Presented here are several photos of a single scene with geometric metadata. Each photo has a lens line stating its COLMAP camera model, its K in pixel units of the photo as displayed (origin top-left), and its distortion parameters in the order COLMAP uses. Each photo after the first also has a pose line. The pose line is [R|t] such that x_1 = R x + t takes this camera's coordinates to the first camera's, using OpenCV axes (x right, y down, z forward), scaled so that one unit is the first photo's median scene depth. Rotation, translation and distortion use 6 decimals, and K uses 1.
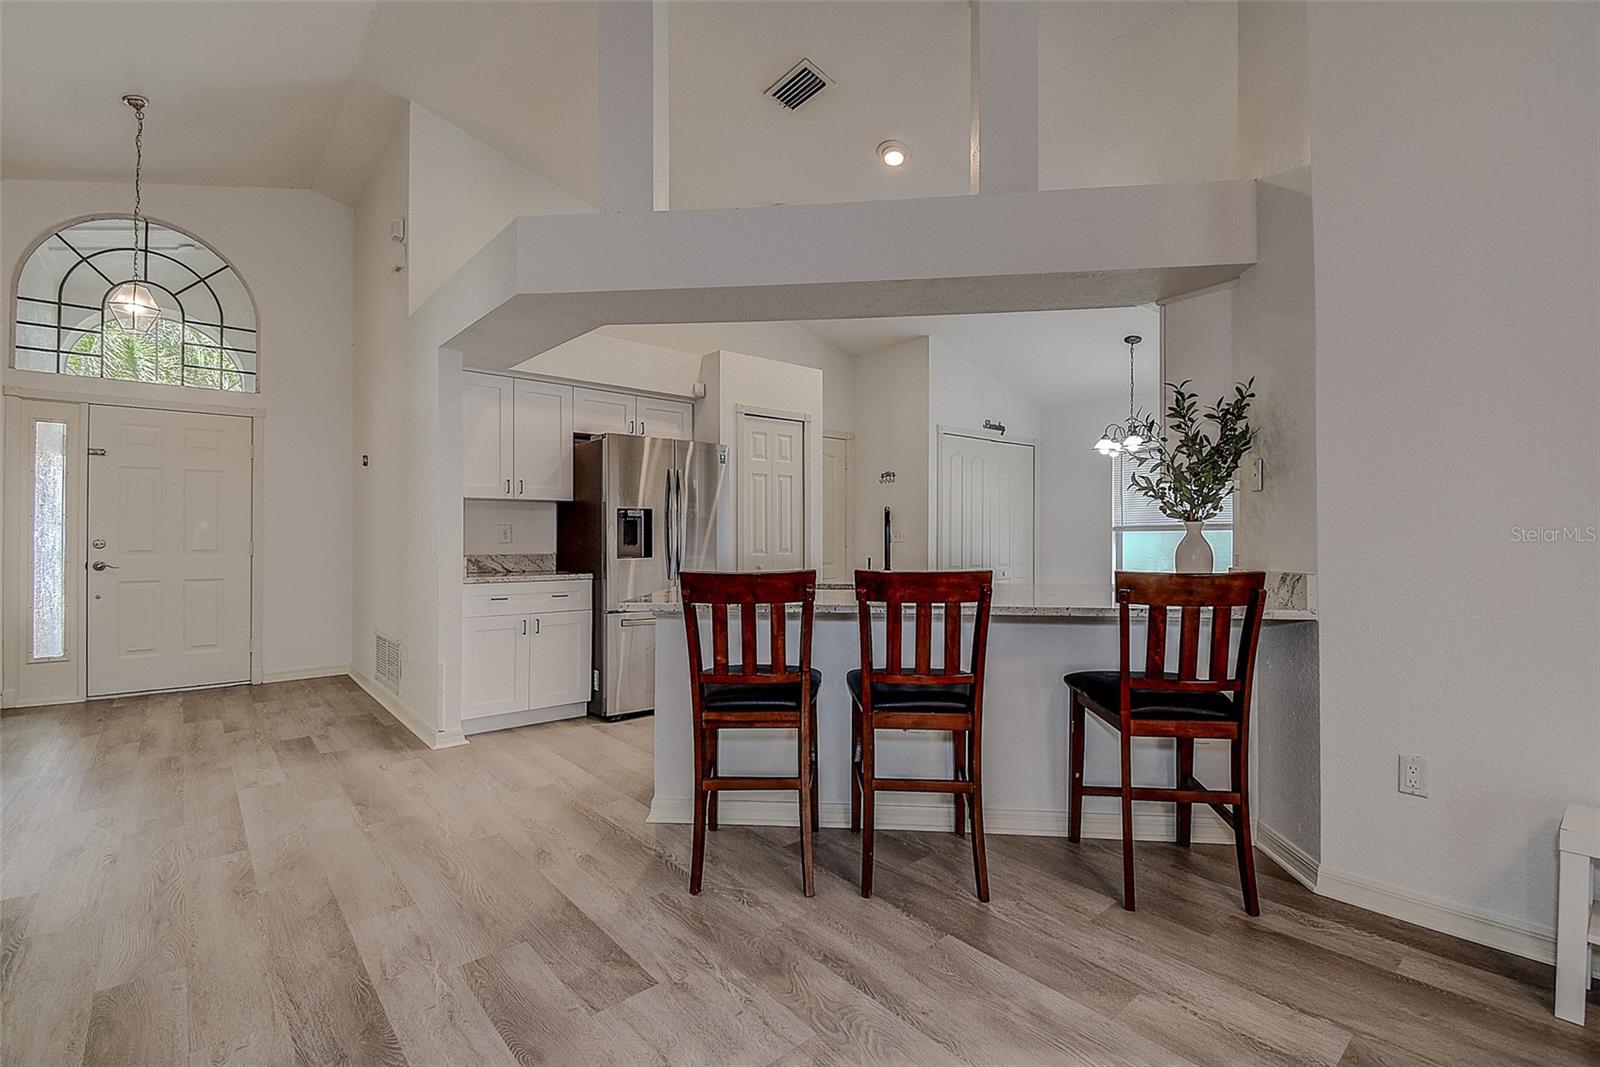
lens RADIAL K [[729.1, 0, 787.1], [0, 729.1, 531.1], [0, 0, 1]] dist [0.019215, -0.016445]
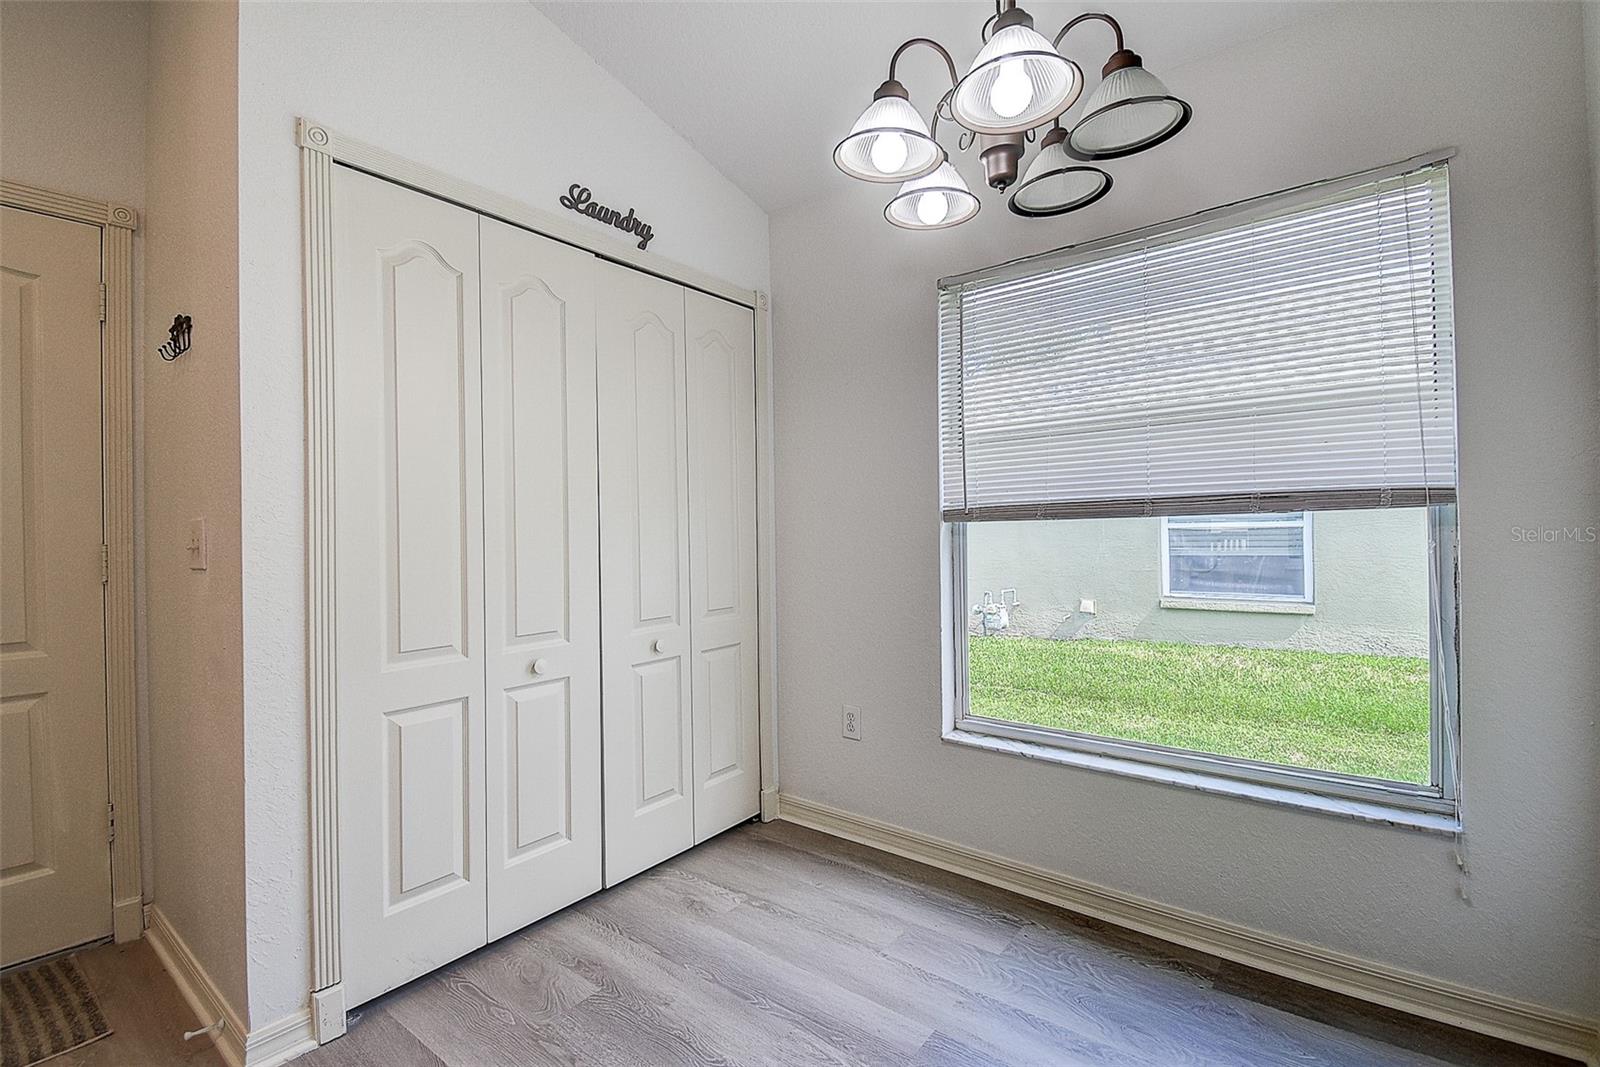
lens RADIAL K [[729.1, 0, 787.1], [0, 729.1, 527.6], [0, 0, 1]] dist [0.019215, -0.016445]
pose [[0.982544, -0.010073, 0.185759, 0.388270], [0.010073, 0.999949, 0.000943, 0.001583], [-0.185759, 0.000945, 0.982595, 0.844975]]
